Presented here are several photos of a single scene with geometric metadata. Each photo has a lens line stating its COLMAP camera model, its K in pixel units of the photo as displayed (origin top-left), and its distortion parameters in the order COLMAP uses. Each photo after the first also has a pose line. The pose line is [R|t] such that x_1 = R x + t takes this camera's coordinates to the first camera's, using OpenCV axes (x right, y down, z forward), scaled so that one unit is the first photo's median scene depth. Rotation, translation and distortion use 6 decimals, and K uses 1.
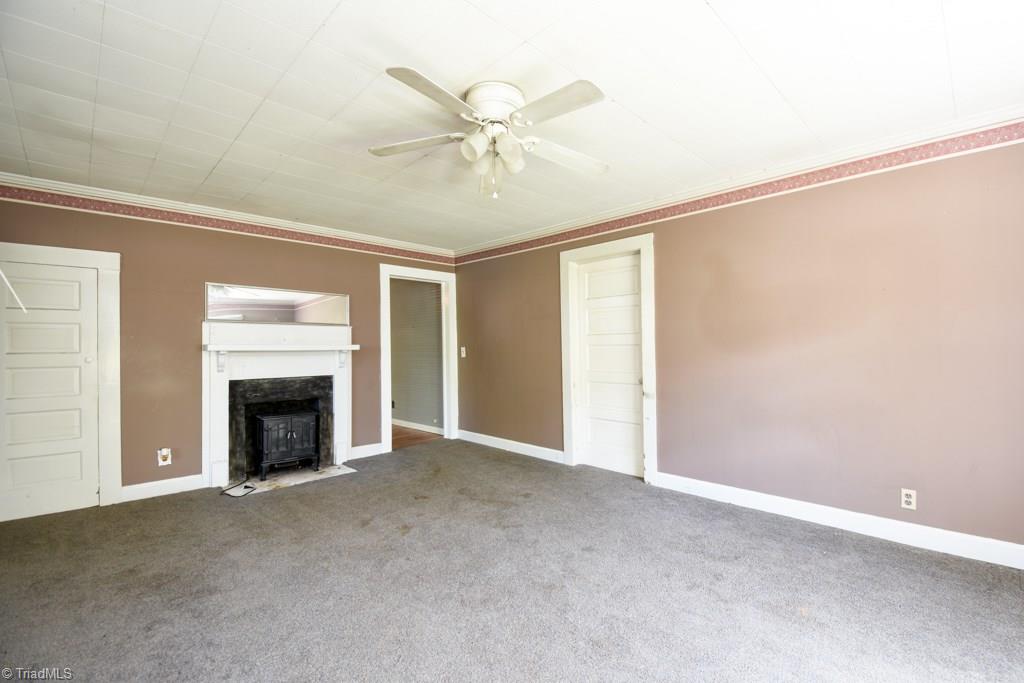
lens RADIAL K [[454.2, 0, 537.2], [0, 454.2, 342.6], [0, 0, 1]] dist [0.023311, -0.025158]
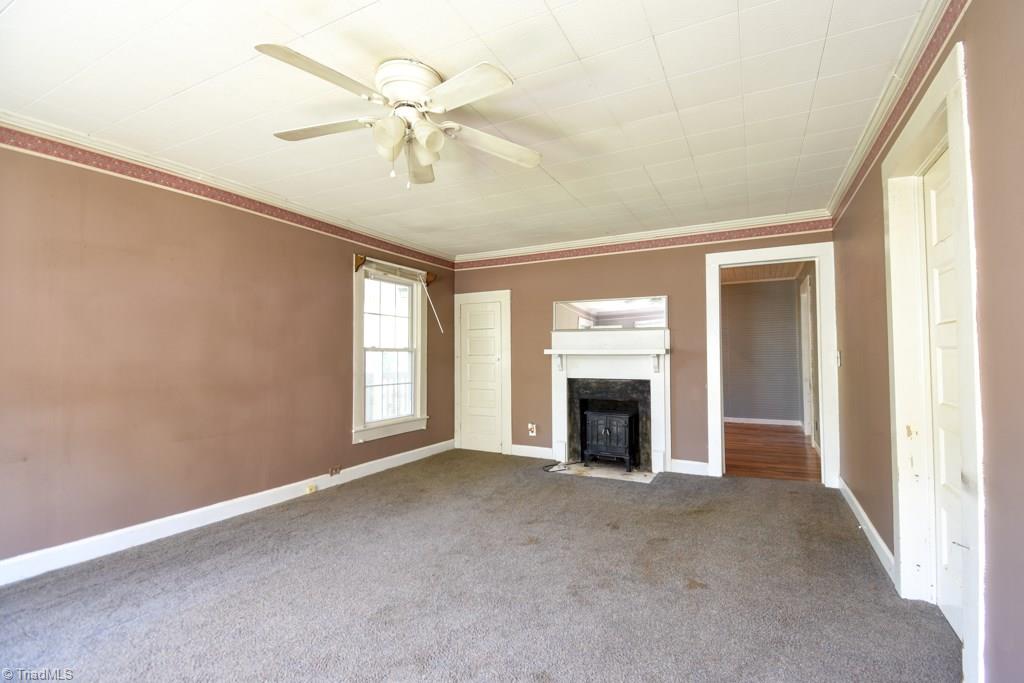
lens RADIAL K [[454.2, 0, 537.2], [0, 454.2, 342.6], [0, 0, 1]] dist [0.023311, -0.025158]
pose [[0.299834, -0.017502, -0.953831, 0.459153], [0.011349, 0.999826, -0.014778, 0.003453], [0.953924, -0.006394, 0.299981, 0.525263]]
